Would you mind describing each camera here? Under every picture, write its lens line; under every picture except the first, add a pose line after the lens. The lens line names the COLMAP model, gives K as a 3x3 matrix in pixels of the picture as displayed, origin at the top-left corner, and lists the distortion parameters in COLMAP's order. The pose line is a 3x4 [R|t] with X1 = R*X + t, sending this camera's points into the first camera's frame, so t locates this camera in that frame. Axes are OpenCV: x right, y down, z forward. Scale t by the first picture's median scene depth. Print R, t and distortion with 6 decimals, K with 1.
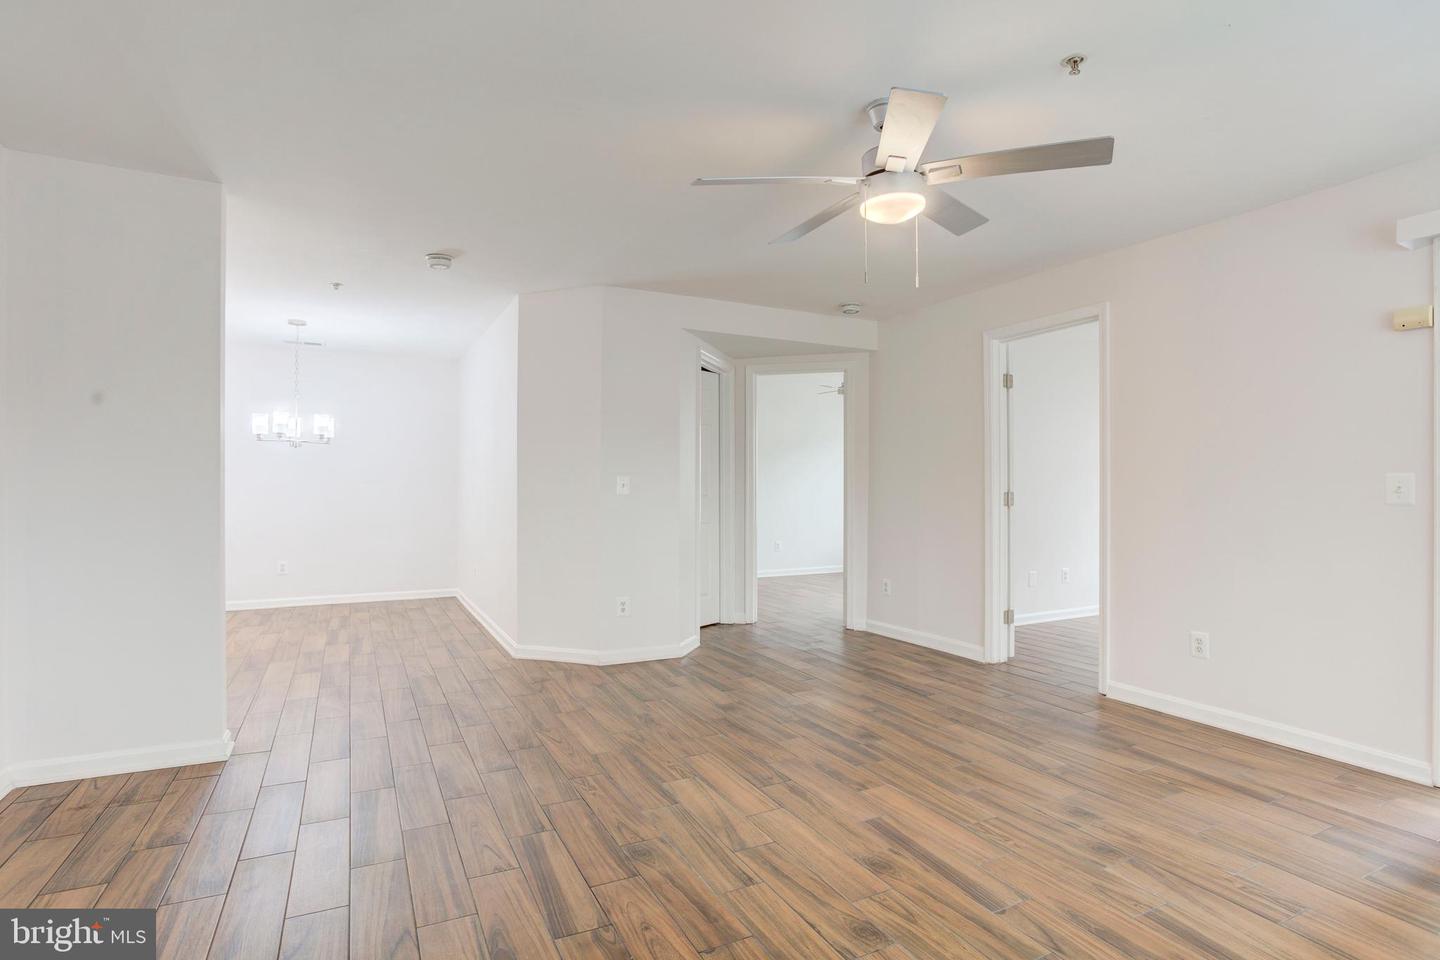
lens RADIAL K [[742.2, 0, 723.4], [0, 742.2, 483.2], [0, 0, 1]] dist [-0.062462, 0.038462]
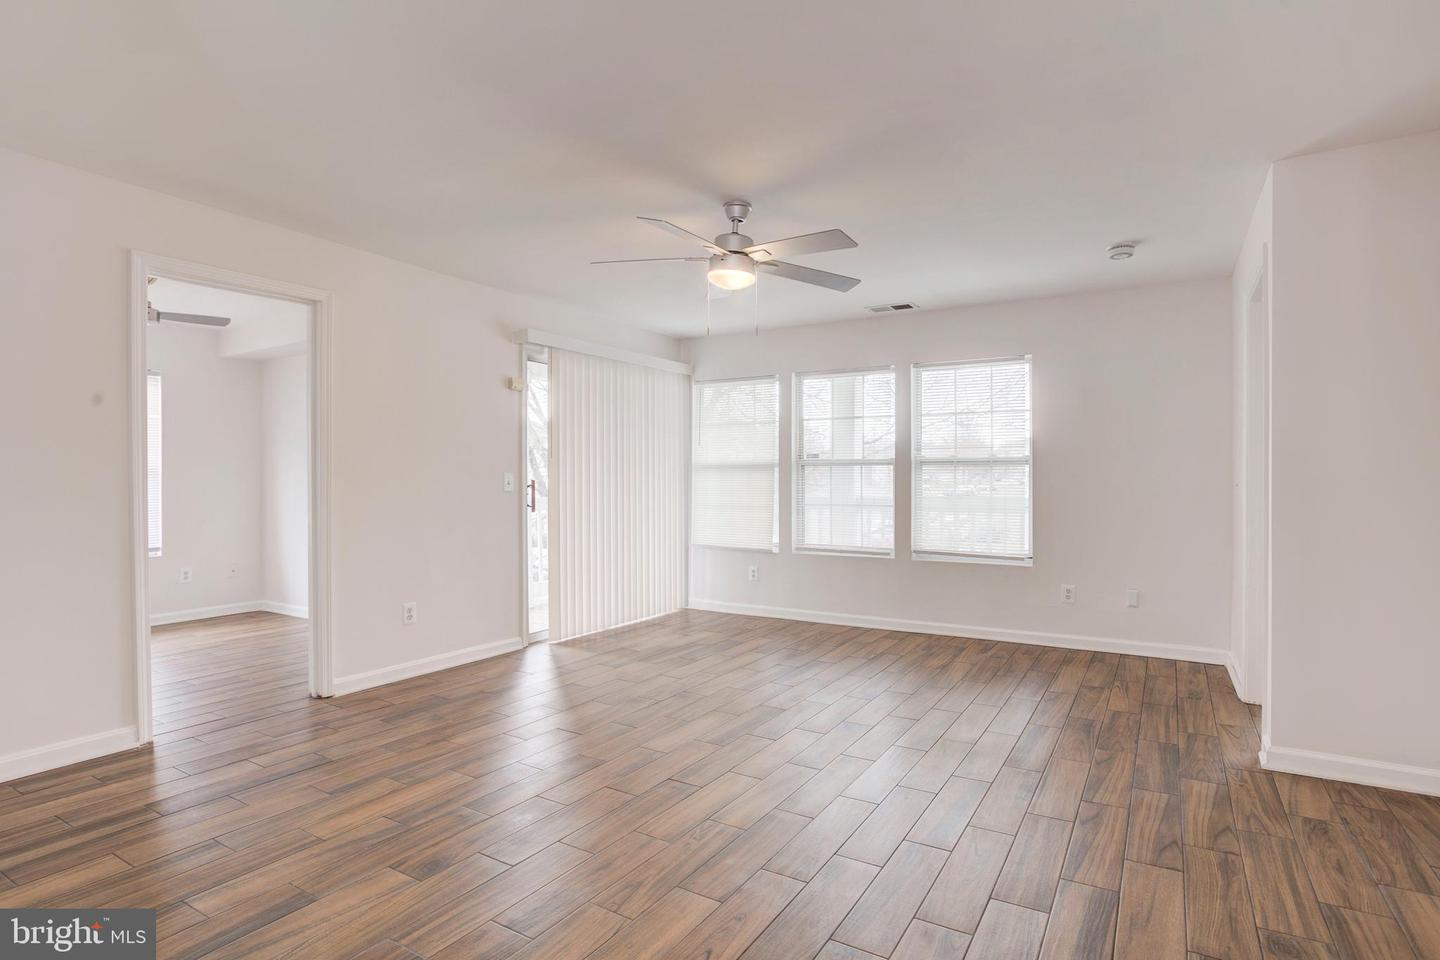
lens RADIAL K [[742.2, 0, 723.4], [0, 742.2, 483.2], [0, 0, 1]] dist [-0.062462, 0.038462]
pose [[-0.529453, -0.003479, 0.848332, -0.675935], [-0.002698, 0.999993, 0.002418, 0.003322], [-0.848335, -0.001009, -0.529459, 1.258690]]
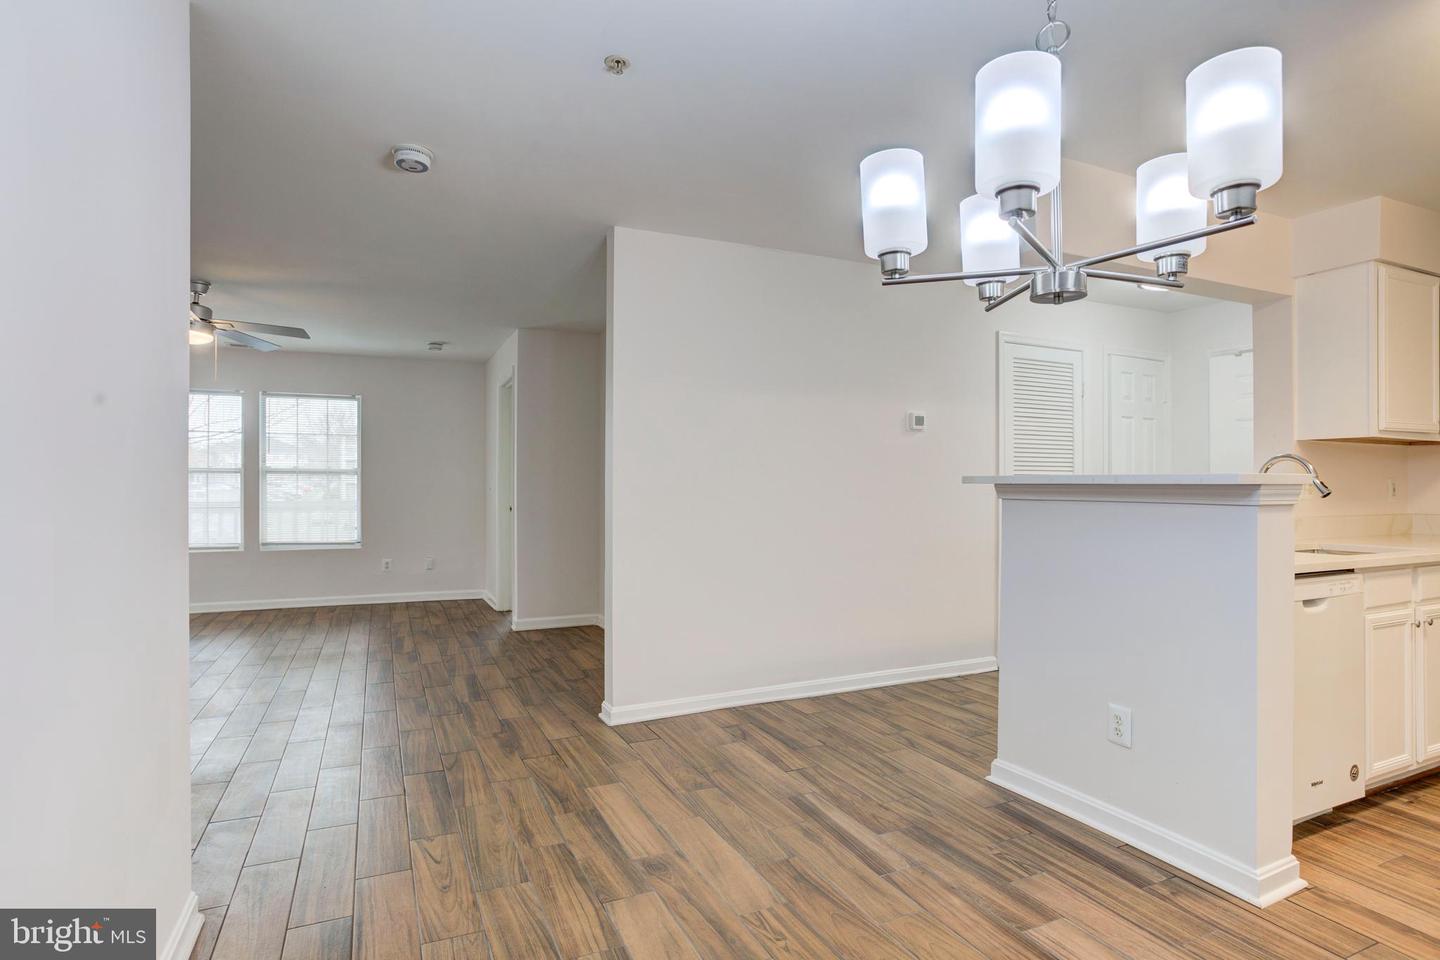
lens RADIAL K [[742.2, 0, 723.4], [0, 742.2, 483.2], [0, 0, 1]] dist [-0.062462, 0.038462]
pose [[-0.999541, -0.002858, 0.030167, -0.835639], [-0.003077, 0.999969, -0.007202, 0.001952], [-0.030146, -0.007291, -0.999519, 2.001858]]
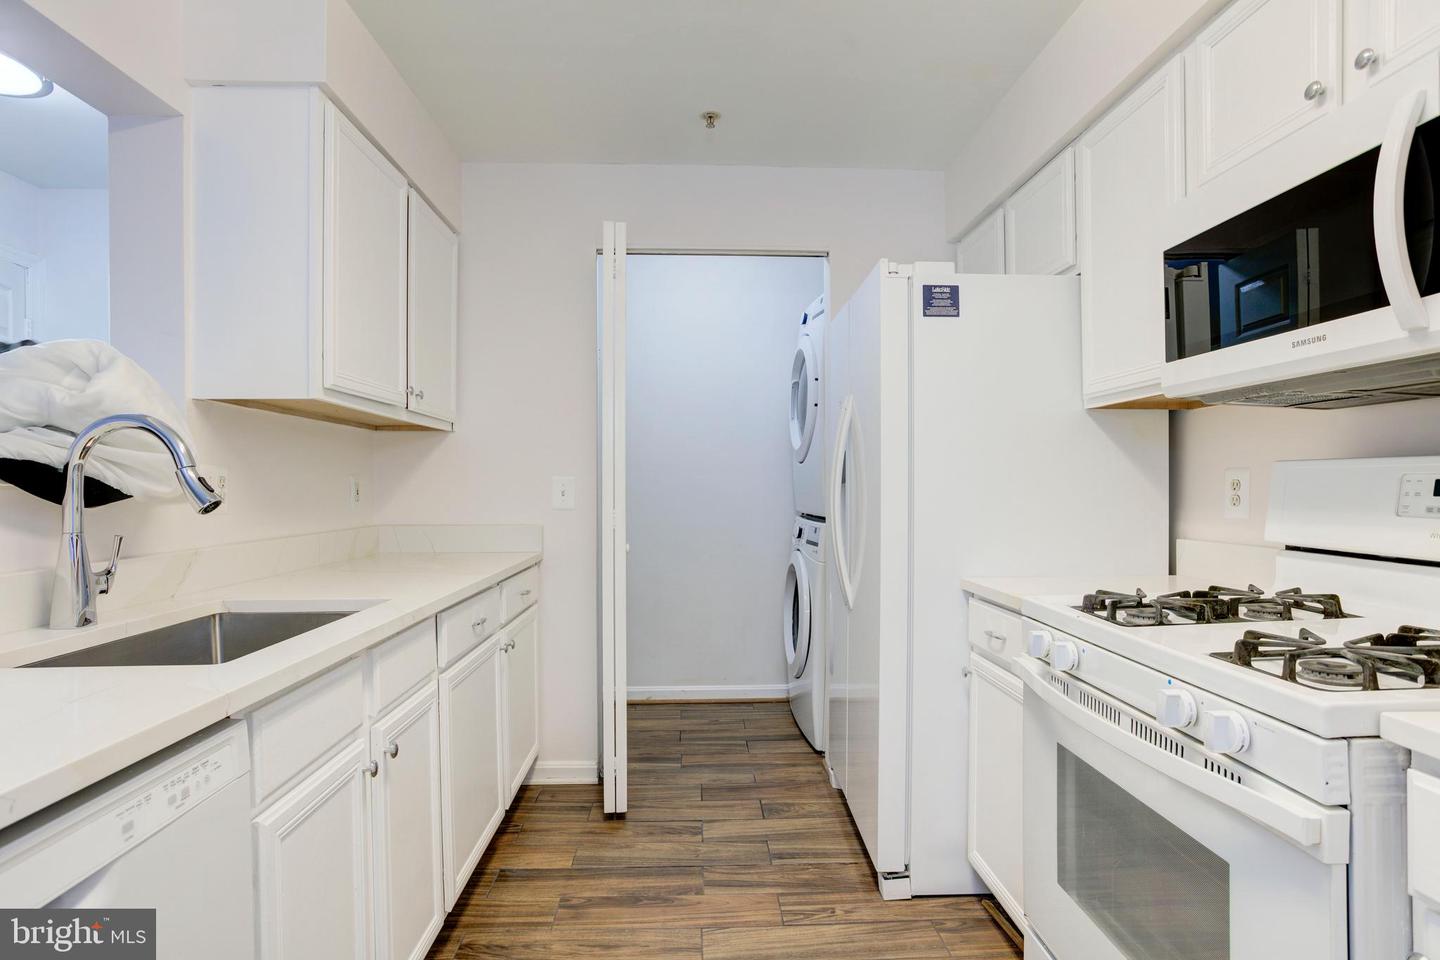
lens RADIAL K [[764.7, 0, 720.0], [0, 764.7, 480.0], [0, 0, 1]] dist [-0.063095, 0.044611]
pose [[-0.418489, -0.009300, -0.908174, -1.279669], [0.006609, 0.999890, -0.013284, 0.000784], [0.908198, -0.011561, -0.418382, 1.527679]]
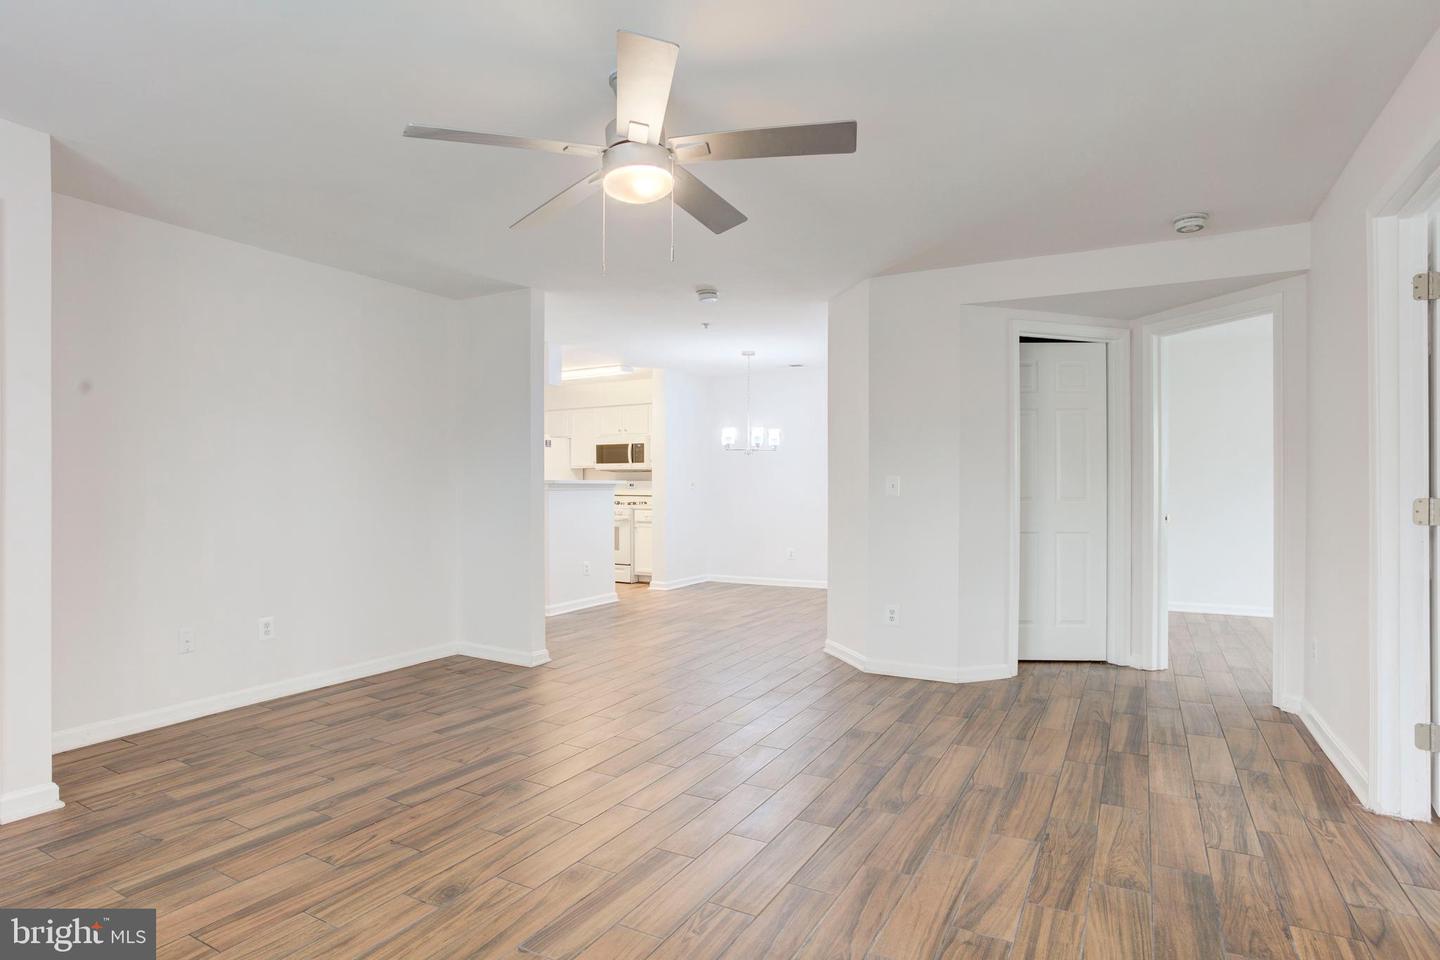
lens RADIAL K [[763.6, 0, 717.4], [0, 763.6, 491.2], [0, 0, 1]] dist [-0.064236, 0.043760]
pose [[0.552672, 0.005721, -0.833379, 0.770731], [0.004161, 0.999945, 0.009623, -0.000440], [0.833388, -0.008786, 0.552618, 0.403715]]
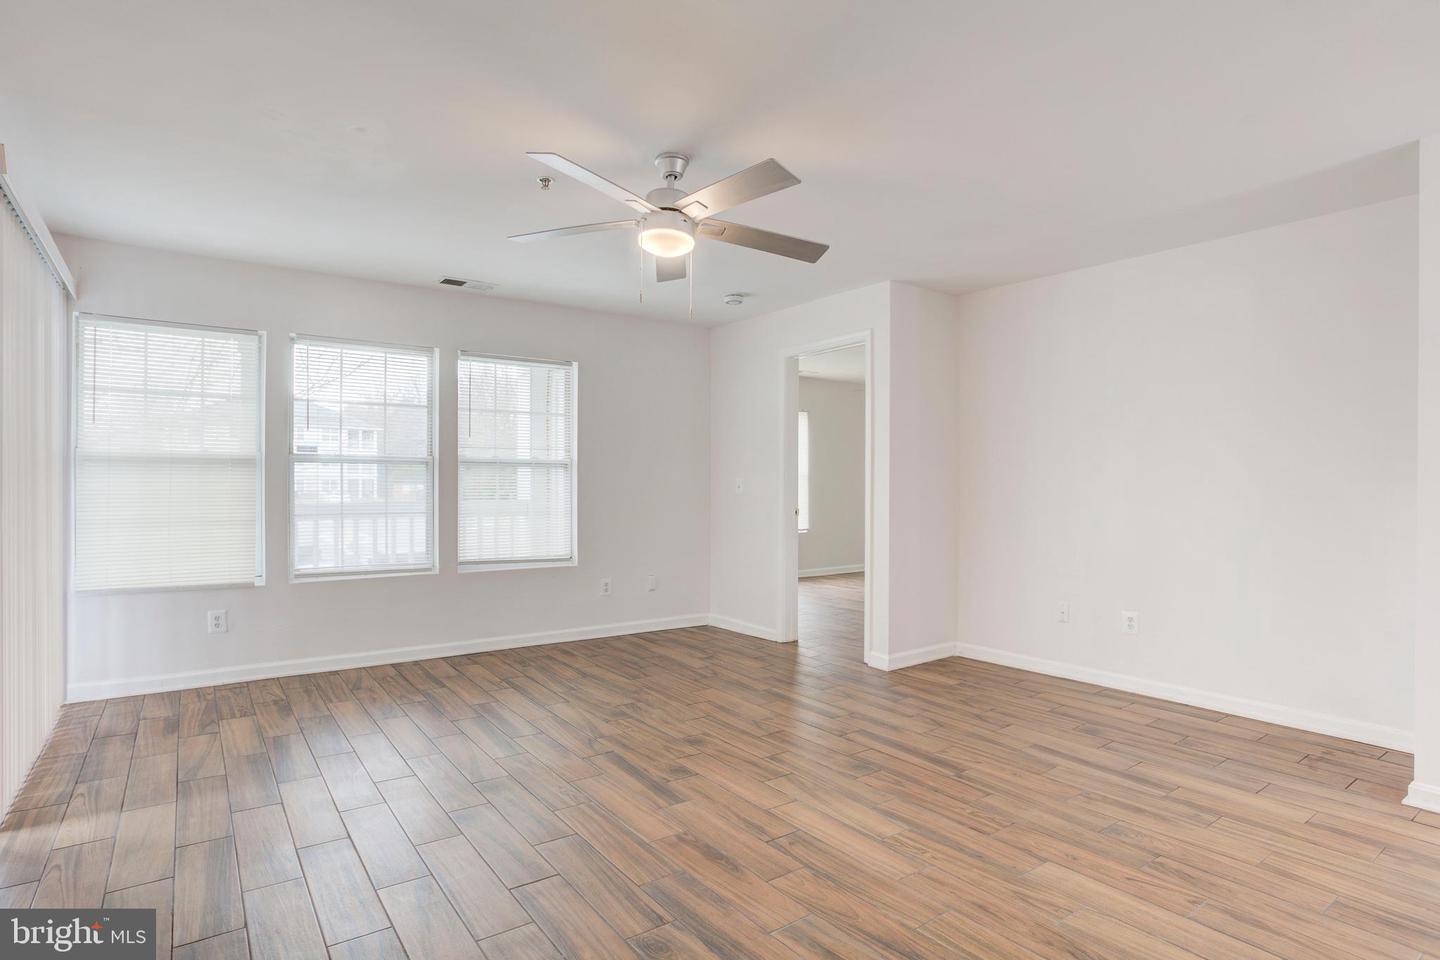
lens RADIAL K [[742.2, 0, 723.4], [0, 742.2, 483.2], [0, 0, 1]] dist [-0.062462, 0.038462]
pose [[-0.986833, -0.004242, -0.161684, 0.235332], [-0.003587, 0.999984, -0.004342, 0.004497], [0.161700, -0.003704, -0.986833, 1.551931]]
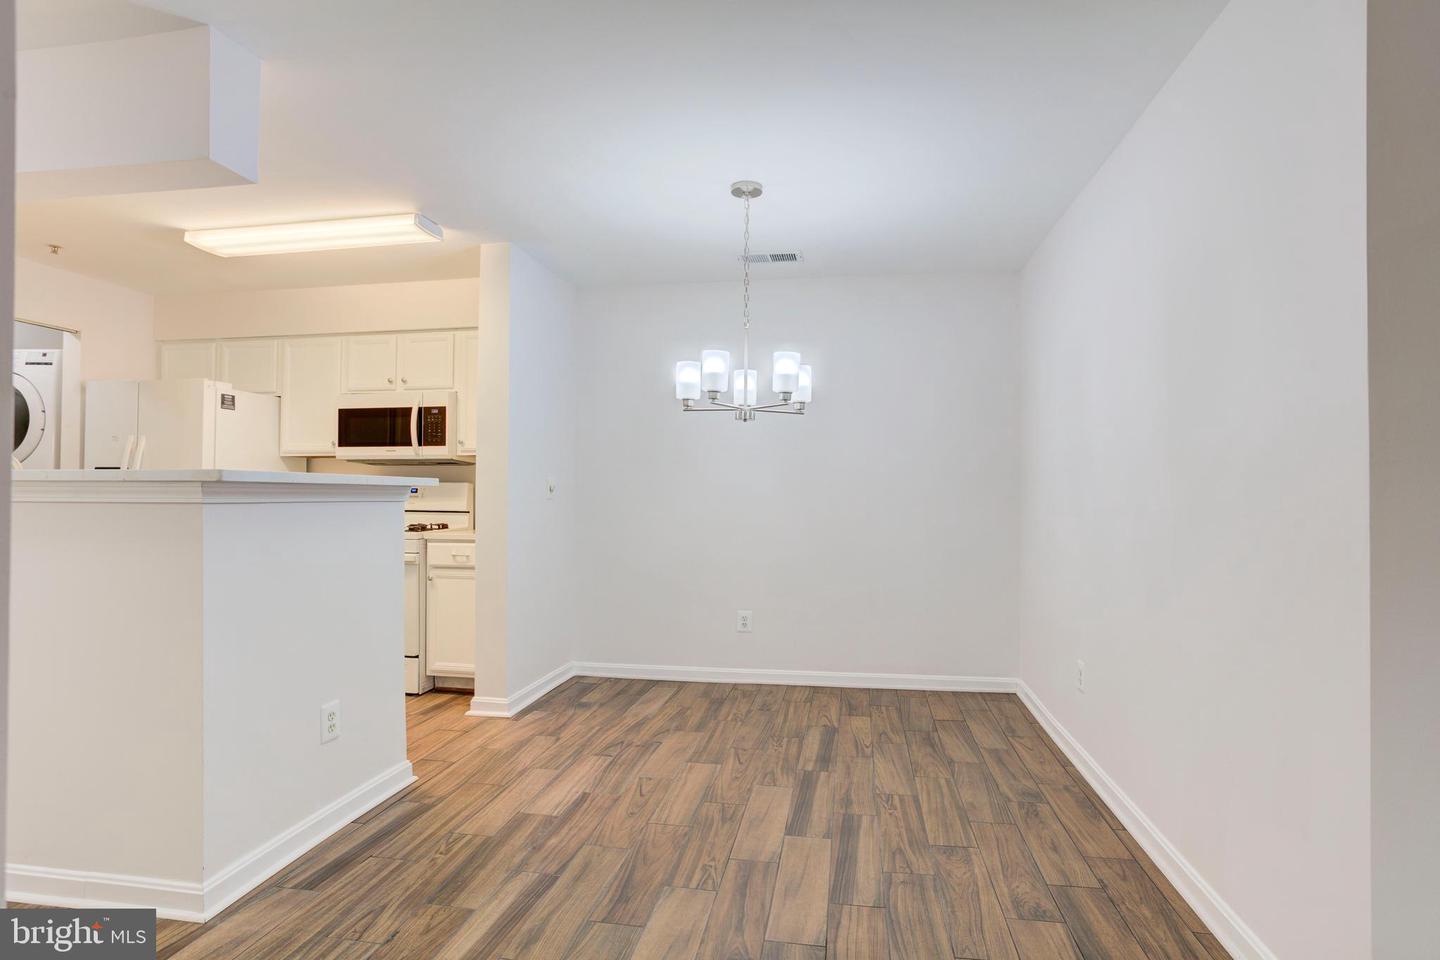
lens RADIAL K [[763.6, 0, 717.4], [0, 763.6, 491.2], [0, 0, 1]] dist [-0.064236, 0.043760]
pose [[0.800353, 0.000142, -0.599529, -0.447324], [-0.001271, 0.999998, -0.001460, 0.005116], [0.599528, 0.001931, 0.800352, 0.903795]]
